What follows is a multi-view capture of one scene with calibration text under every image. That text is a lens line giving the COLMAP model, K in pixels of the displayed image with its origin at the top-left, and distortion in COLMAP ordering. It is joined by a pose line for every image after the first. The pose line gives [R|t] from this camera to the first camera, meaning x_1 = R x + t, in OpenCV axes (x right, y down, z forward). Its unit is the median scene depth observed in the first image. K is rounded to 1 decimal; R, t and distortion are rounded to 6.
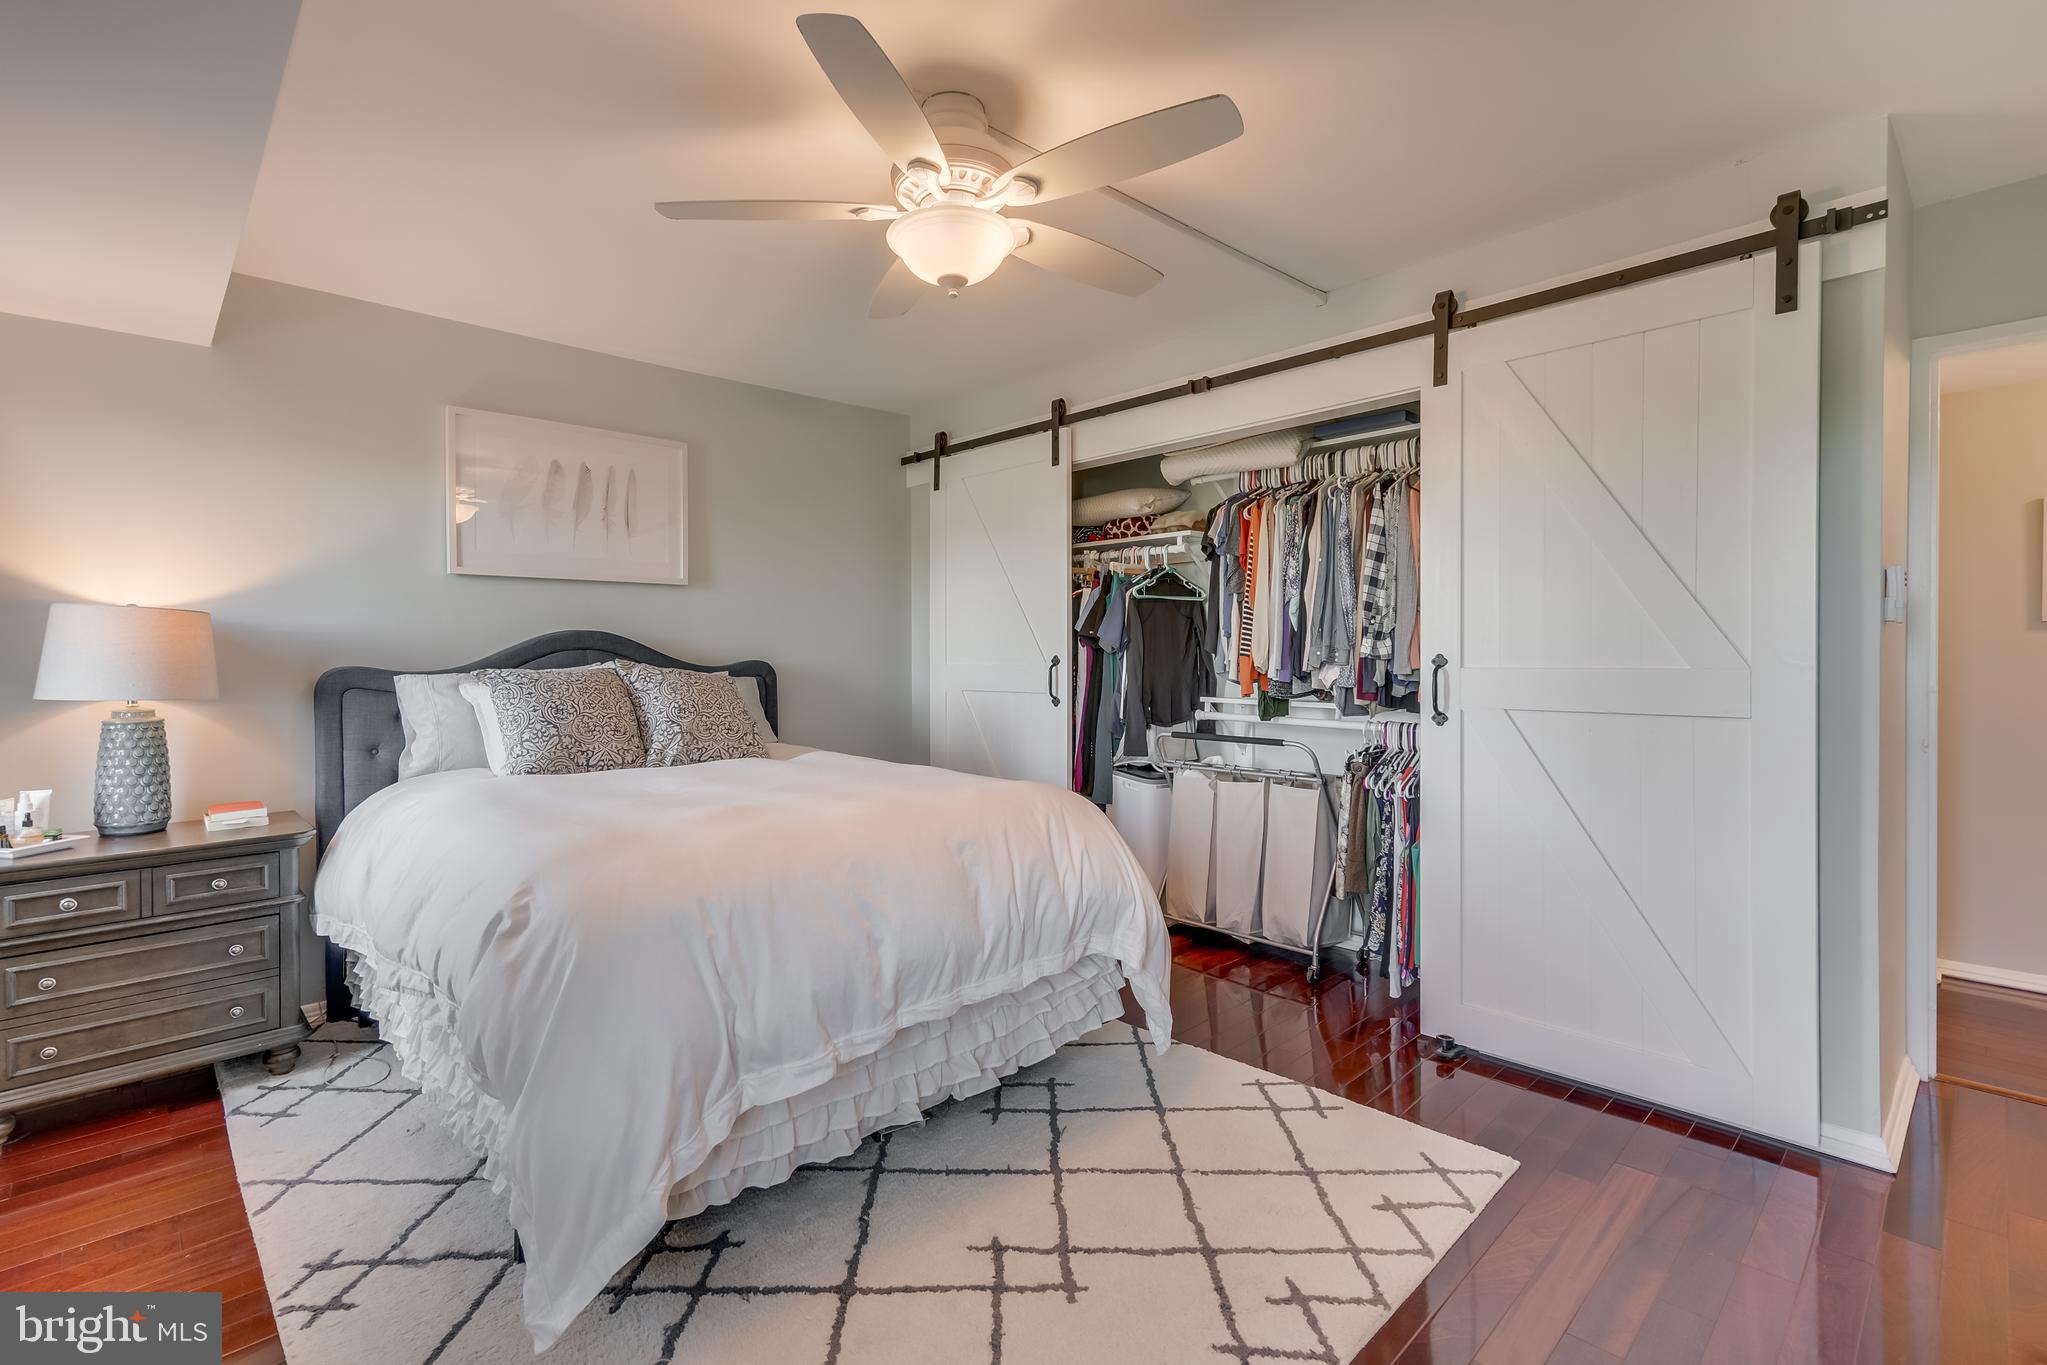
lens RADIAL K [[953.7, 0, 984.9], [0, 953.7, 657.2], [0, 0, 1]] dist [0.030775, 0.006206]
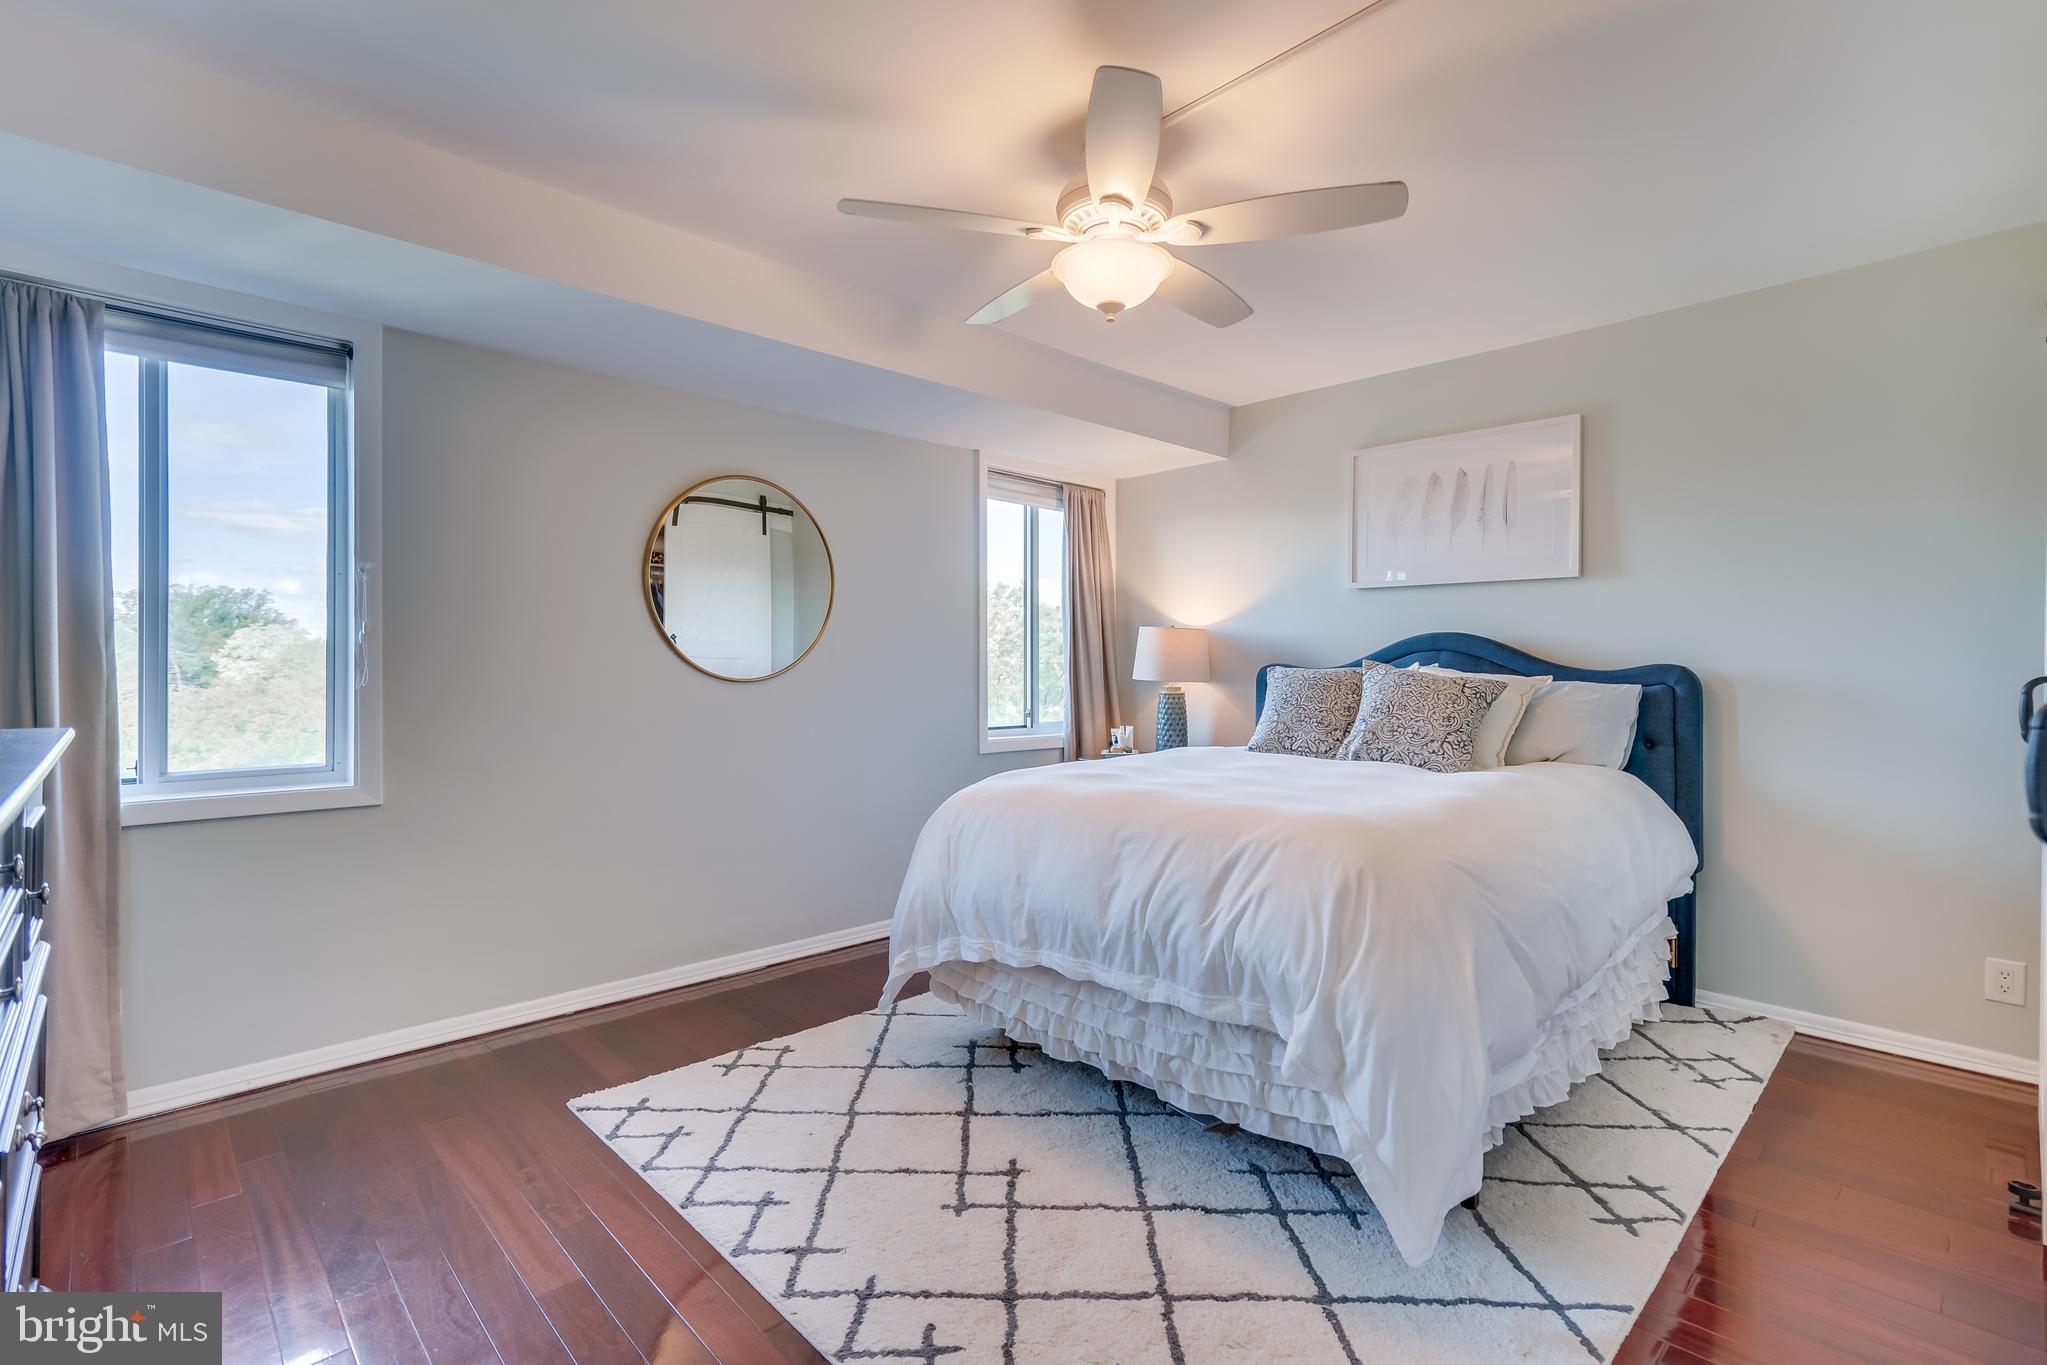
lens RADIAL K [[953.7, 0, 1020.3], [0, 953.7, 667.6], [0, 0, 1]] dist [0.030775, 0.006206]
pose [[0.010213, 0.013165, -0.999861, 0.886147], [-0.006148, 0.999895, 0.013102, -0.001050], [0.999929, 0.006013, 0.010292, 0.767938]]
